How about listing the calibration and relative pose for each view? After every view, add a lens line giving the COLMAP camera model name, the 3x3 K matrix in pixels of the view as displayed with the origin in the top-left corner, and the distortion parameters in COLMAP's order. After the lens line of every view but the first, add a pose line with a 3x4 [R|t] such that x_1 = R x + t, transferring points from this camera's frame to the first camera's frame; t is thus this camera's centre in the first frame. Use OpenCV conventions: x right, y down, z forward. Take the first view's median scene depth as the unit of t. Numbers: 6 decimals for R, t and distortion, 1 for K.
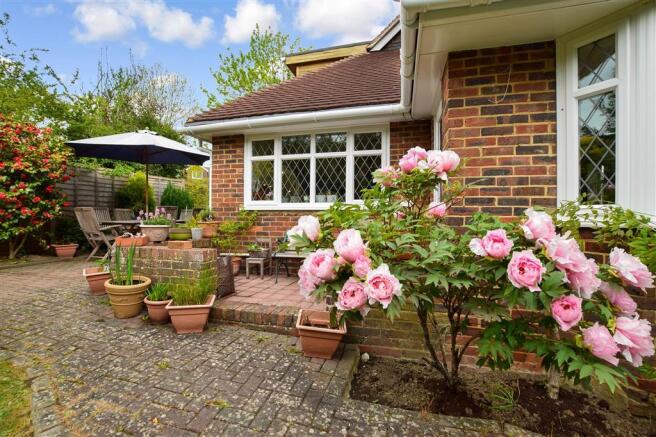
lens RADIAL K [[286.4, 0, 328.0], [0, 286.4, 218.5], [0, 0, 1]] dist [-0.034864, 0.000166]
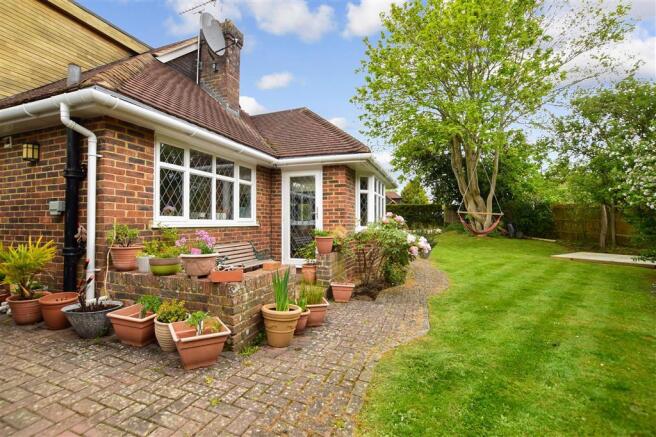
lens RADIAL K [[286.4, 0, 328.0], [0, 286.4, 218.5], [0, 0, 1]] dist [-0.034864, 0.000166]
pose [[0.096428, 0.009070, 0.995299, -1.026616], [0.000549, 0.999958, -0.009166, -0.047761], [-0.995340, 0.001430, 0.096419, 0.453011]]
